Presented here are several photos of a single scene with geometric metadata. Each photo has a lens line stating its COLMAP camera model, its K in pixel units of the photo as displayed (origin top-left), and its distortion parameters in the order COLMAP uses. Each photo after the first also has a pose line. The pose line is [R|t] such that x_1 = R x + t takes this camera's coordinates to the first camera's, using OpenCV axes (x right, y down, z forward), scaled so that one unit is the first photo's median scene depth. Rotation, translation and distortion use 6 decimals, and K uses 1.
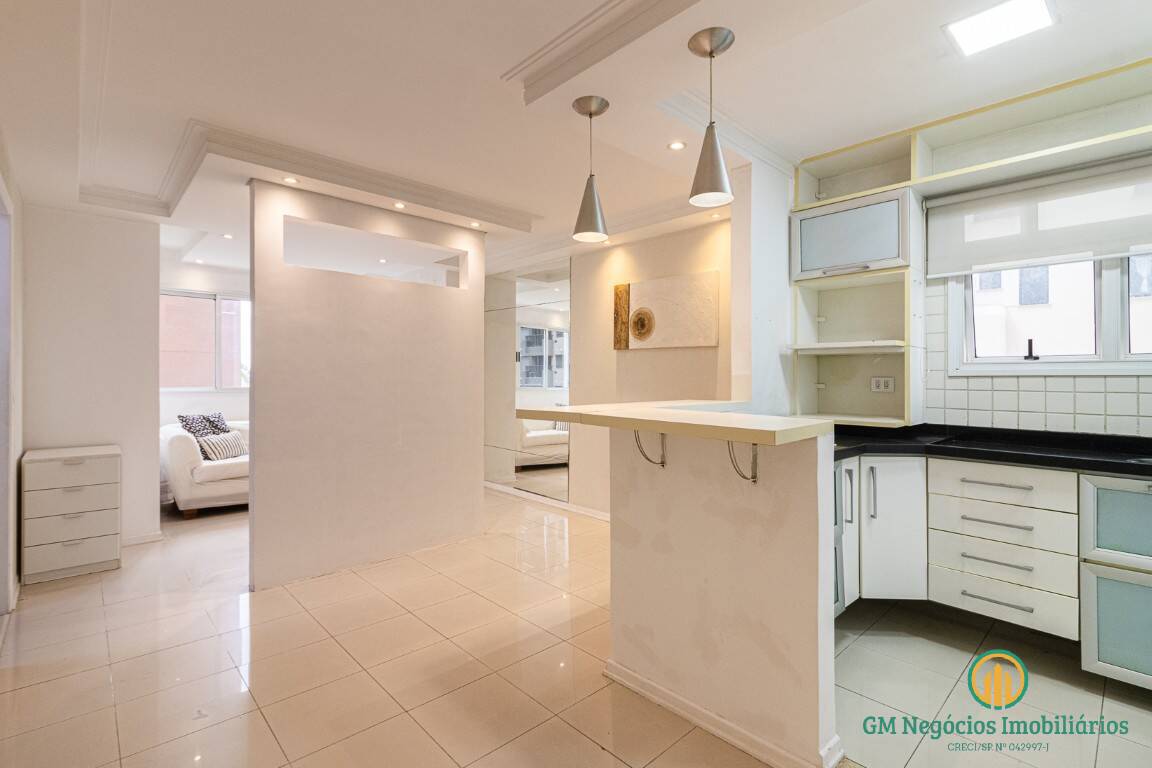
lens RADIAL K [[532.1, 0, 571.9], [0, 532.1, 371.0], [0, 0, 1]] dist [0.008801, -0.004727]
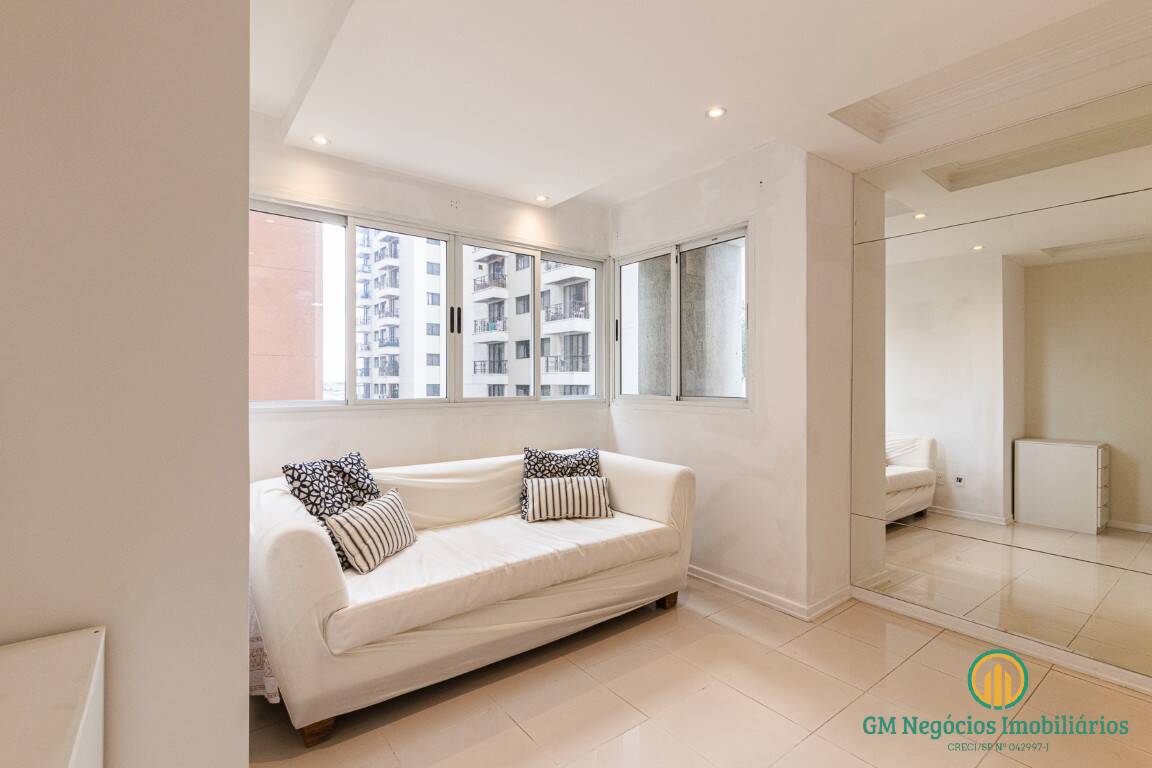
lens RADIAL K [[532.1, 0, 576.5], [0, 532.1, 372.5], [0, 0, 1]] dist [0.008801, -0.004727]
pose [[0.994268, 0.001670, -0.106903, -0.431645], [-0.001798, 0.999998, -0.001107, 0.001826], [0.106901, 0.001293, 0.994269, 0.559409]]
